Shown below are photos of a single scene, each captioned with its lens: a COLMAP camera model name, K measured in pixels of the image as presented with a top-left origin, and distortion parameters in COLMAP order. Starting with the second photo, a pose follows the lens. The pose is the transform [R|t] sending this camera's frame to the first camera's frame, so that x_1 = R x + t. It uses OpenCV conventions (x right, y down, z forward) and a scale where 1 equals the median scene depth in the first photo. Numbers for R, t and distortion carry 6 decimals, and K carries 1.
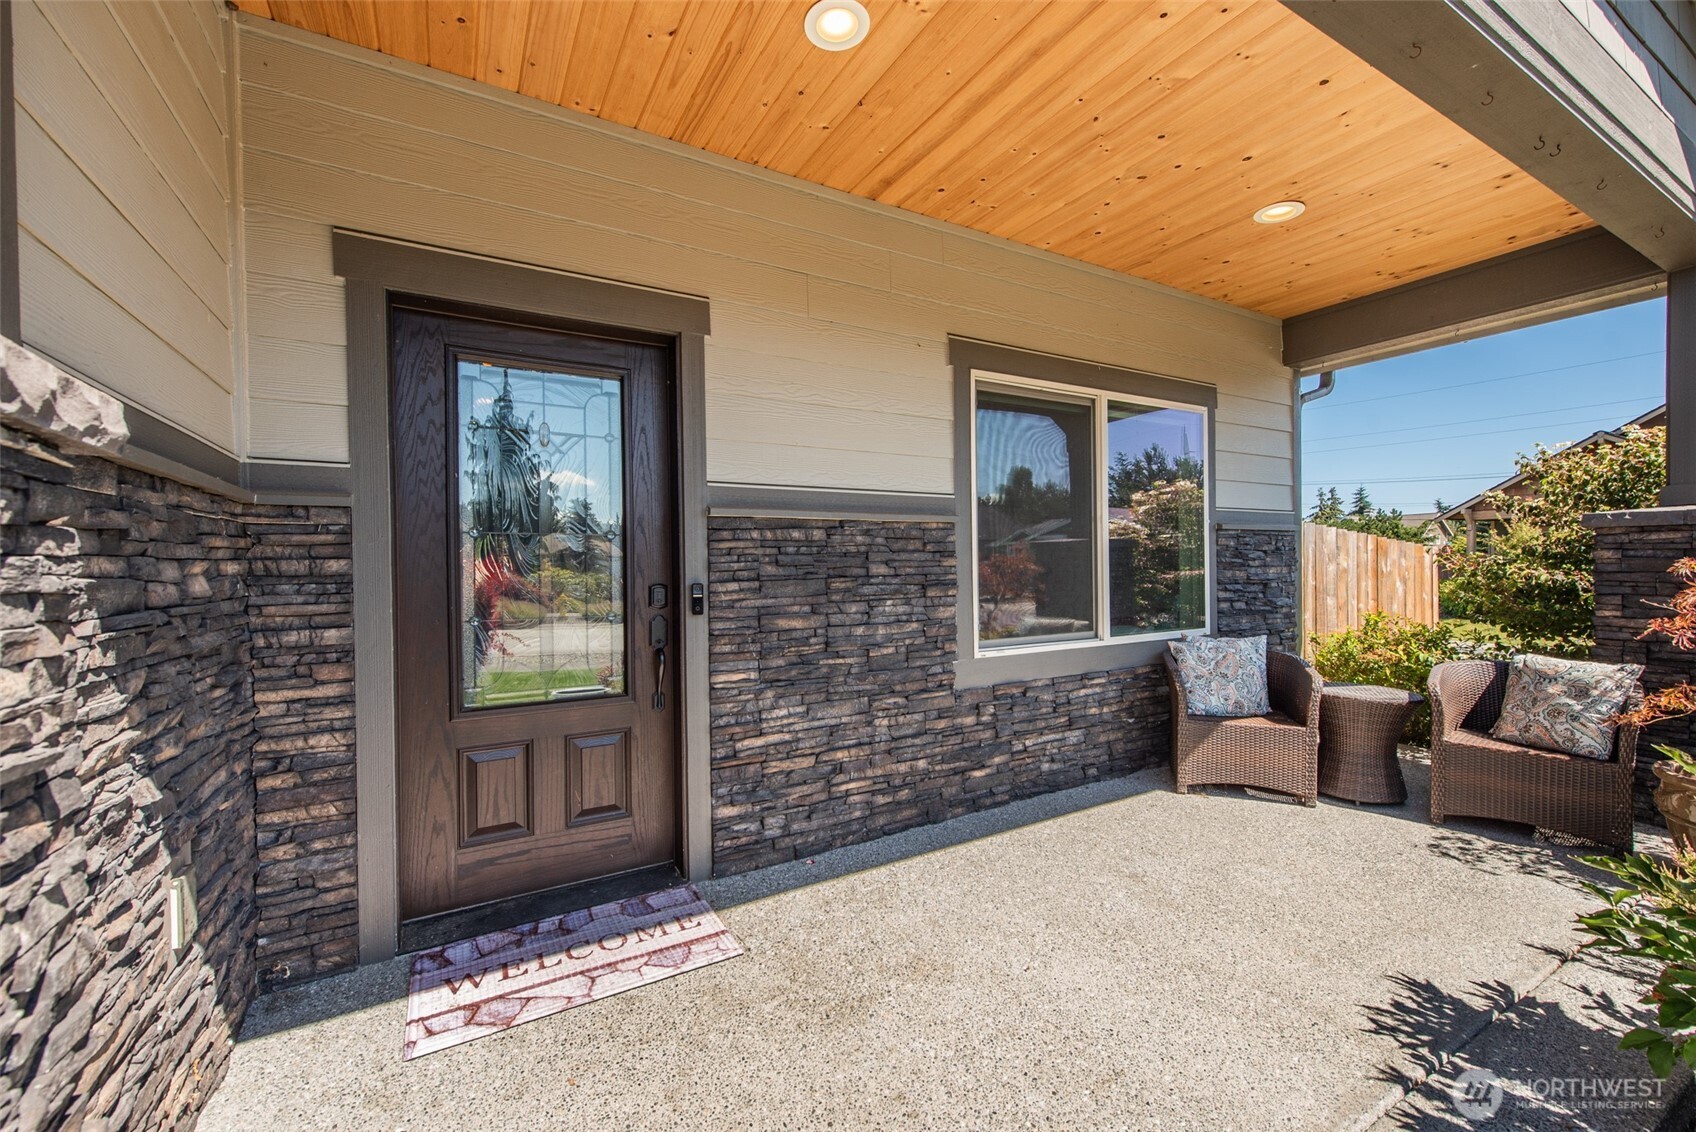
lens RADIAL K [[662.5, 0, 847.4], [0, 662.5, 569.0], [0, 0, 1]] dist [0.002987, -0.000366]
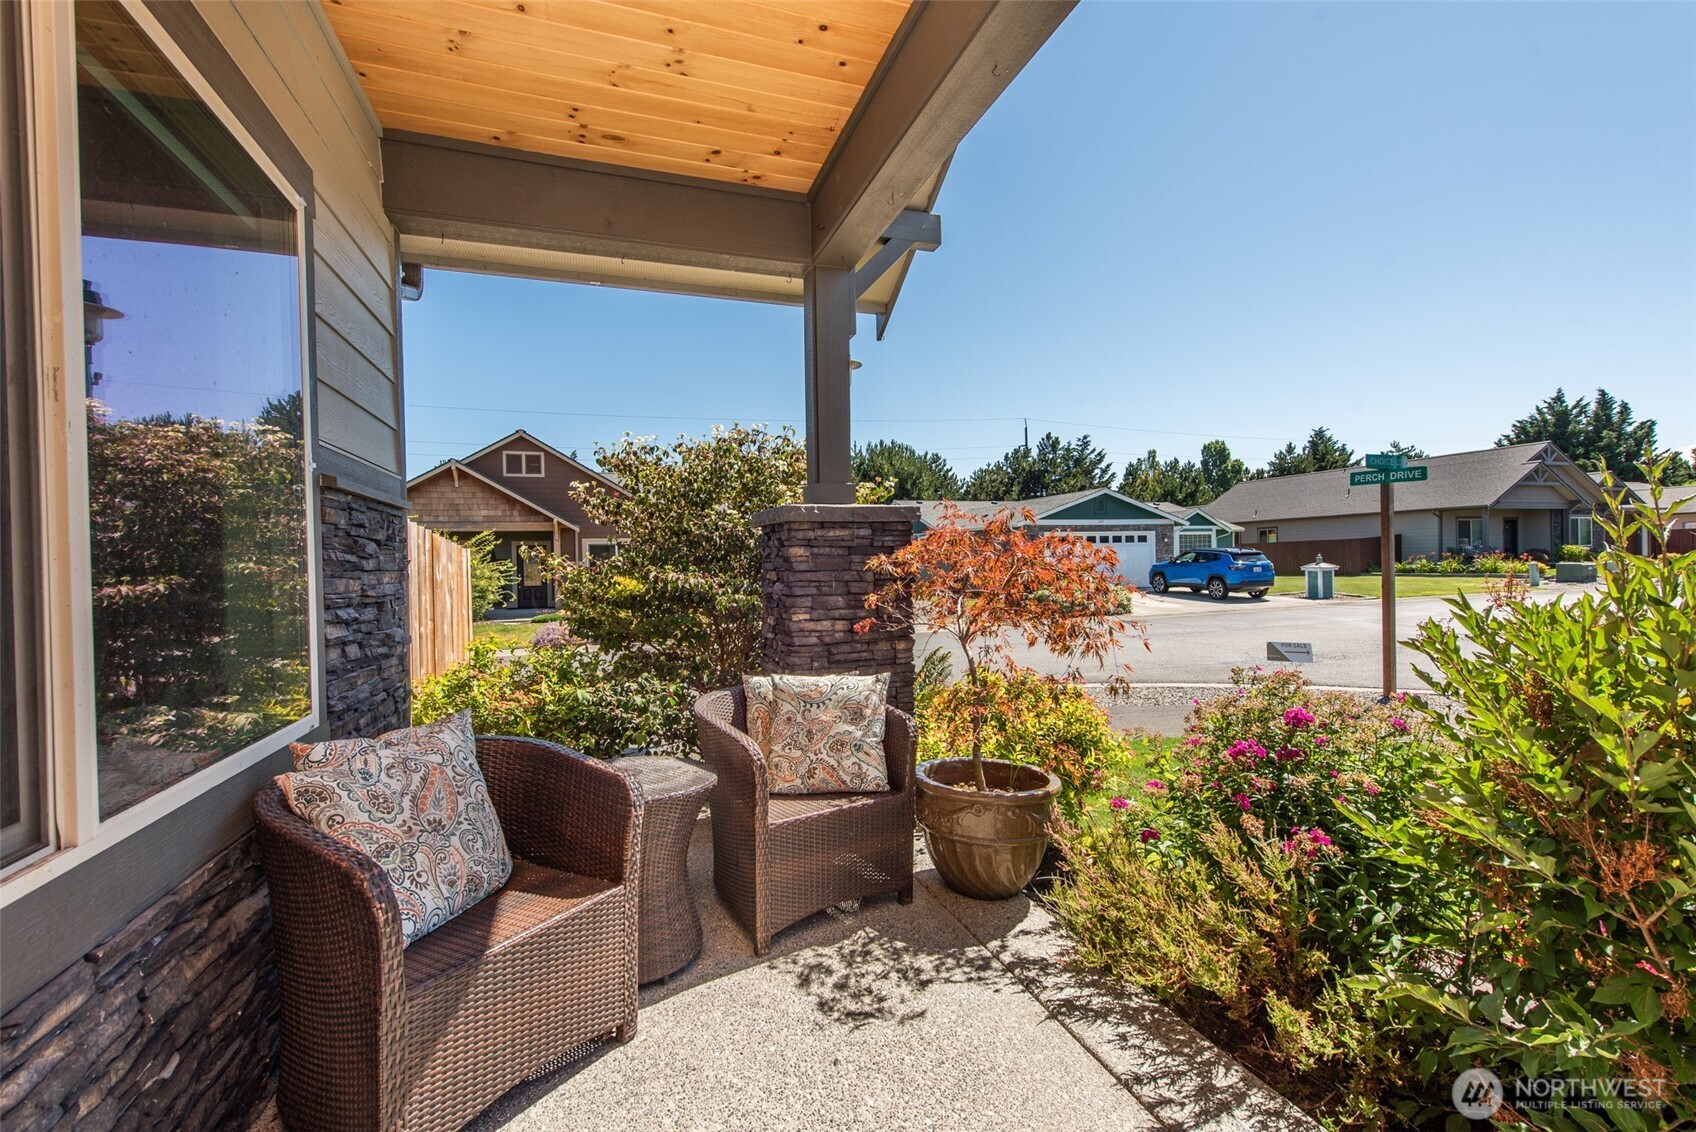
lens RADIAL K [[734.3, 0, 848.3], [0, 734.3, 563.9], [0, 0, 1]] dist [0.013972, -0.000800]
pose [[0.188994, 0.005223, 0.981964, 0.189981], [0.021130, 0.999733, -0.009384, 0.005789], [-0.981751, 0.022523, 0.188833, 0.791686]]
